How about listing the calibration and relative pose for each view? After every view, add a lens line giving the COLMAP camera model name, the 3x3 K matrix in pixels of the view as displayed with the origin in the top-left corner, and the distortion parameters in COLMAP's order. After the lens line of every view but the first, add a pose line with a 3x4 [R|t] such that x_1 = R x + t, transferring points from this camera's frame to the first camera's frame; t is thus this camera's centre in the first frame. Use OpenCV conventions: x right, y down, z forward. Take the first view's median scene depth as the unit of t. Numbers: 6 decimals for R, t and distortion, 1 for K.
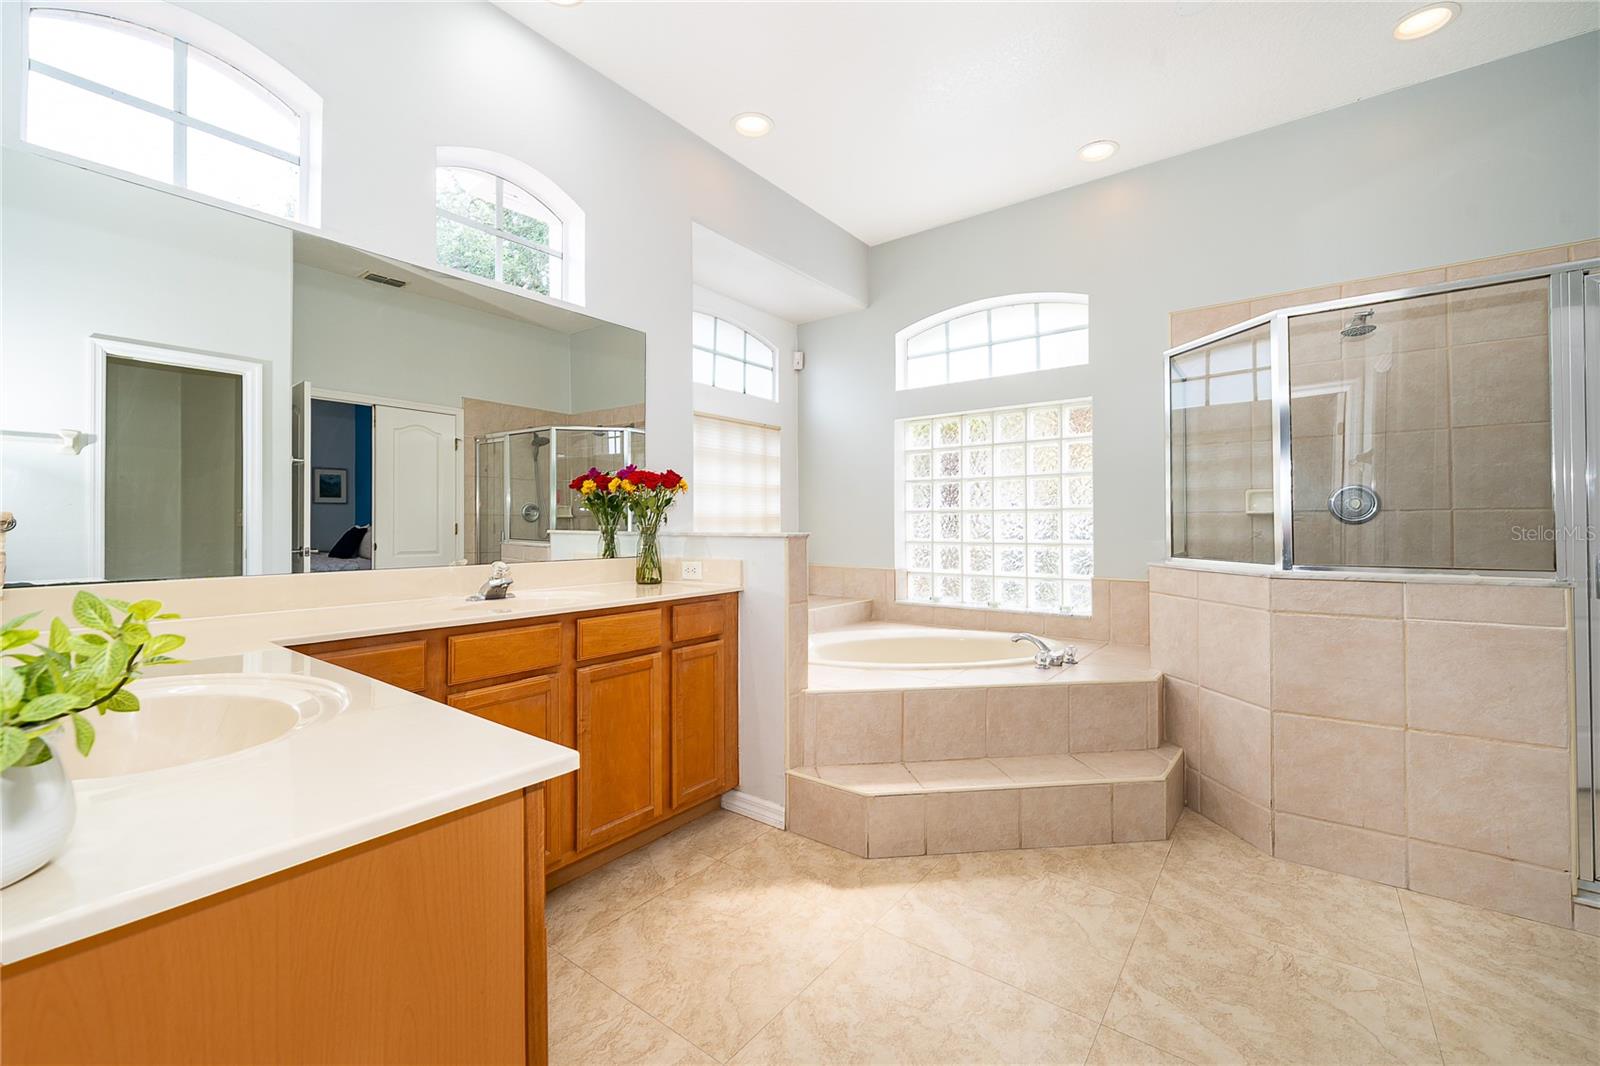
lens RADIAL K [[658.2, 0, 793.7], [0, 658.2, 526.2], [0, 0, 1]] dist [0.002483, -0.001567]
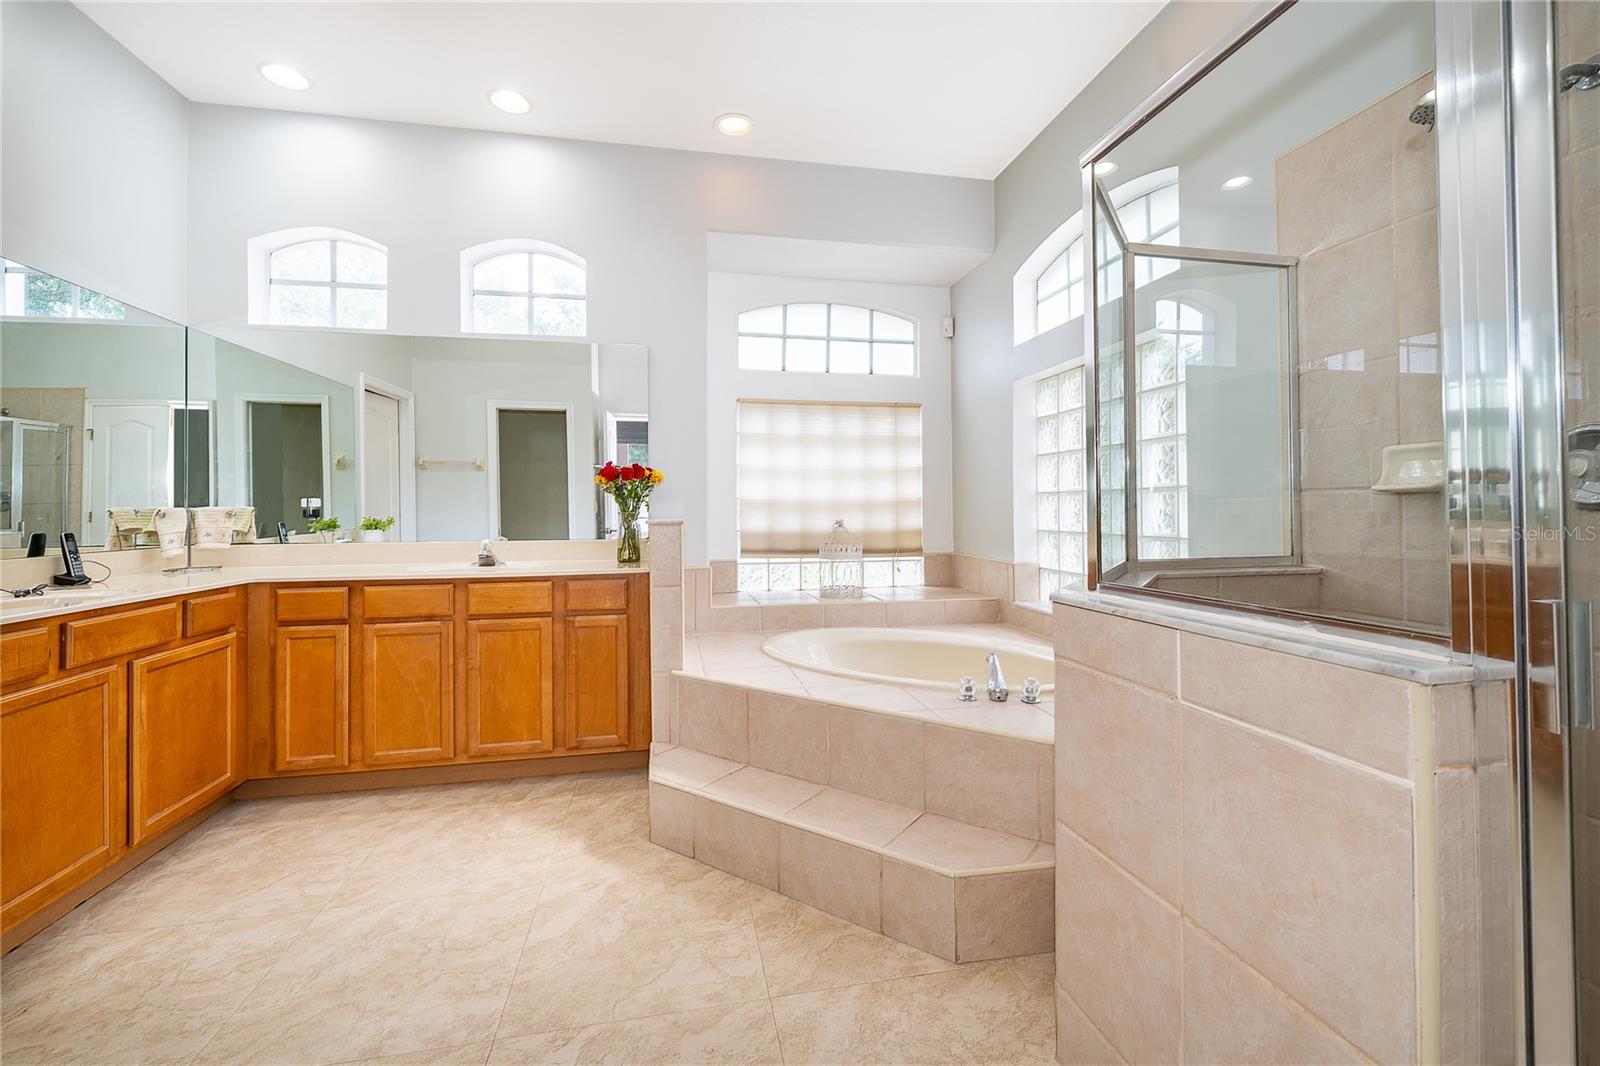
lens RADIAL K [[658.2, 0, 785.8], [0, 658.2, 512.0], [0, 0, 1]] dist [0.002483, -0.001567]
pose [[0.751719, 0.000206, -0.659483, 0.875629], [0.004032, 0.999980, 0.004908, -0.006955], [0.659471, -0.006349, 0.751703, 0.351491]]
